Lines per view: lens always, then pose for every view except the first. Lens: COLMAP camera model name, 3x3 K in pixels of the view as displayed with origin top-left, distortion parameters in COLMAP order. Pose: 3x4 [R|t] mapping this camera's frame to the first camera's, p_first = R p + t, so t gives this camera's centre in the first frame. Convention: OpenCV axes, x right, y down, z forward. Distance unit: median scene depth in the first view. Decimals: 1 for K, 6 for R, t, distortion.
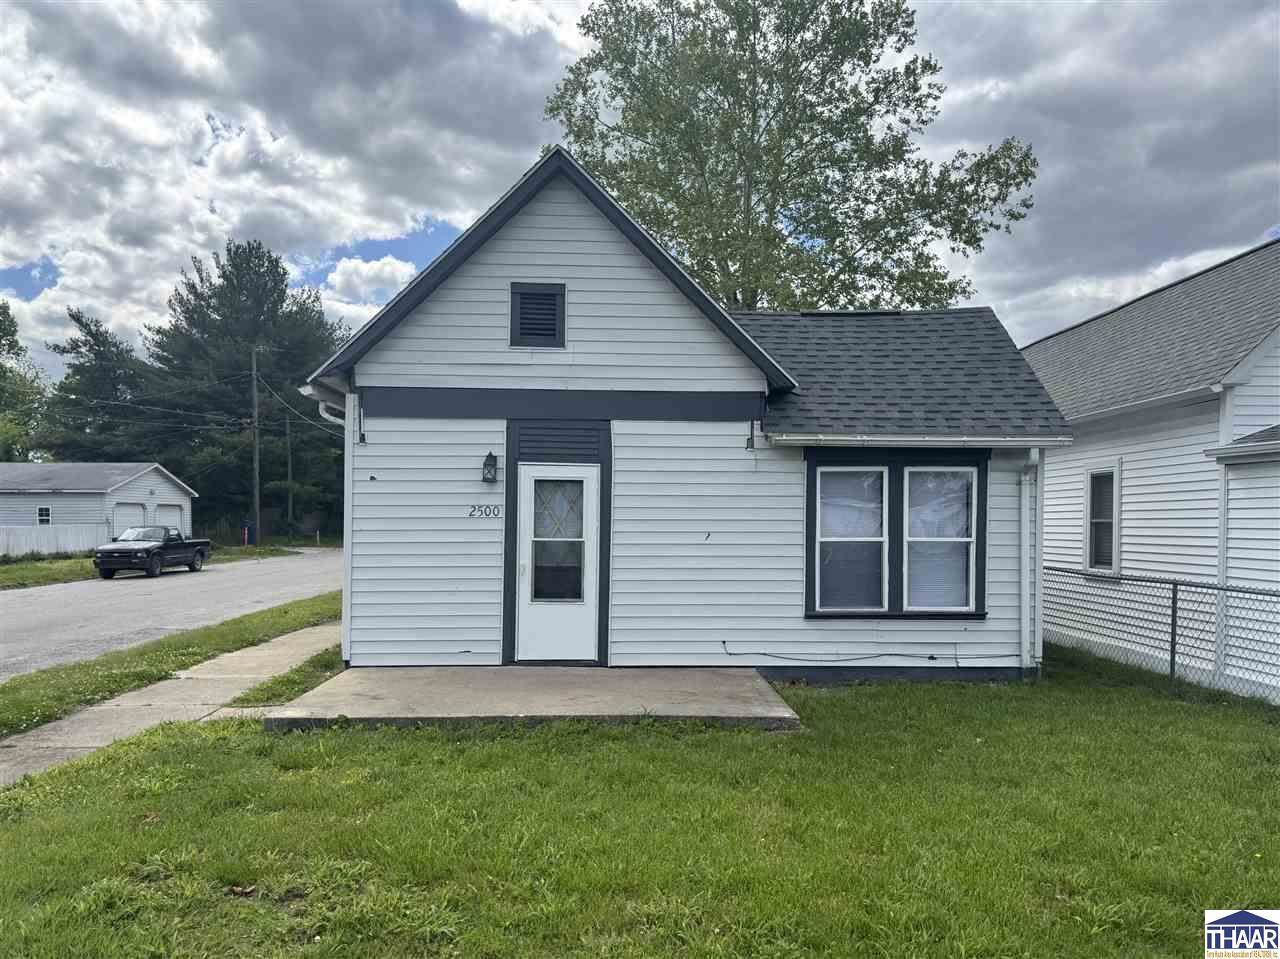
lens RADIAL K [[942.6, 0, 593.0], [0, 942.6, 513.3], [0, 0, 1]] dist [0.069041, -0.075662]
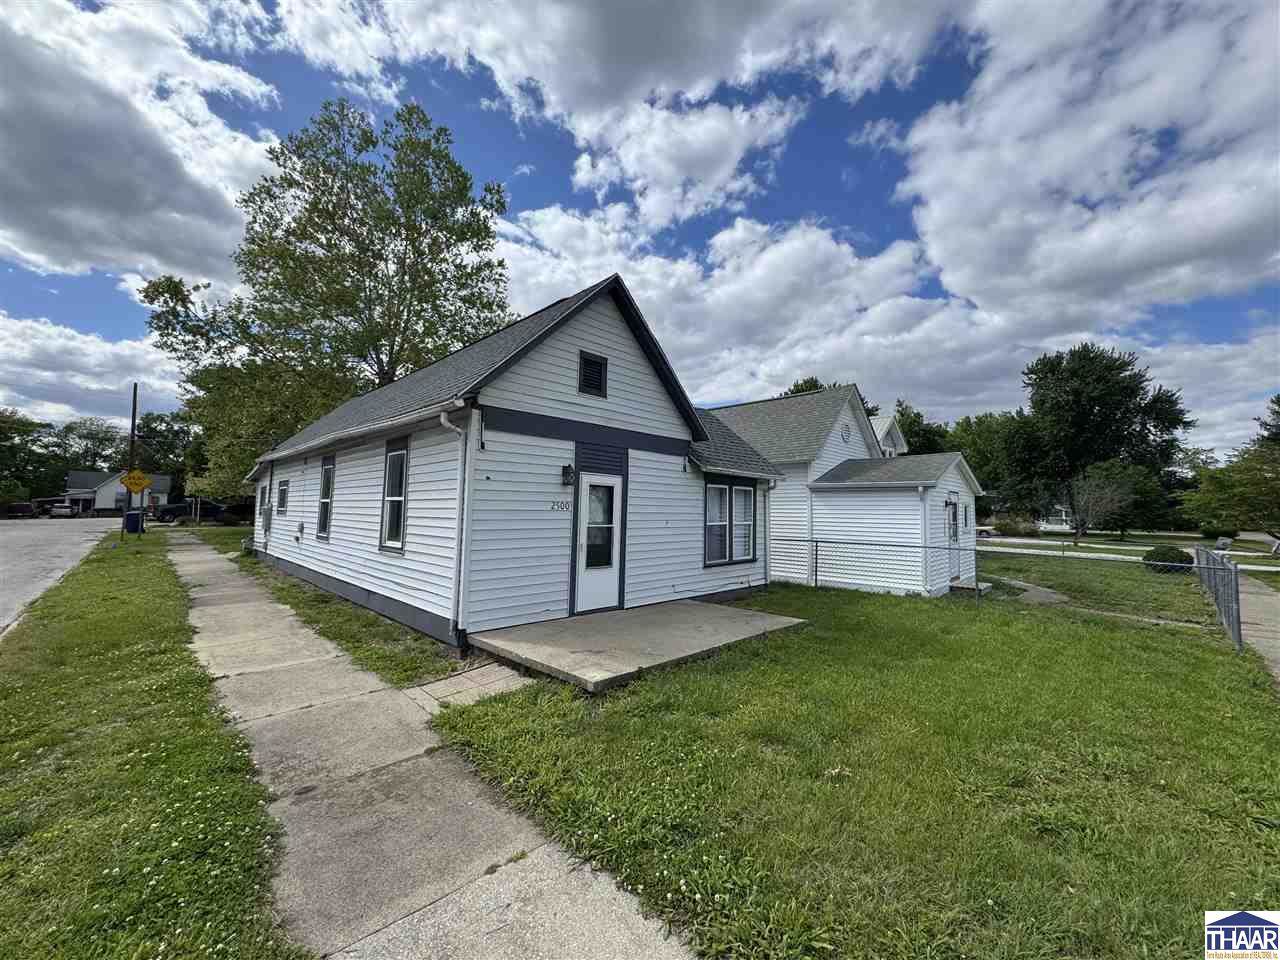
lens RADIAL K [[504.0, 0, 645.4], [0, 504.0, 467.4], [0, 0, 1]] dist [-0.048057, 0.000057]
pose [[0.731162, 0.065902, 0.679013, -0.520243], [-0.006517, 0.995953, -0.089644, 0.007105], [-0.682172, 0.061119, 0.728632, 0.368073]]
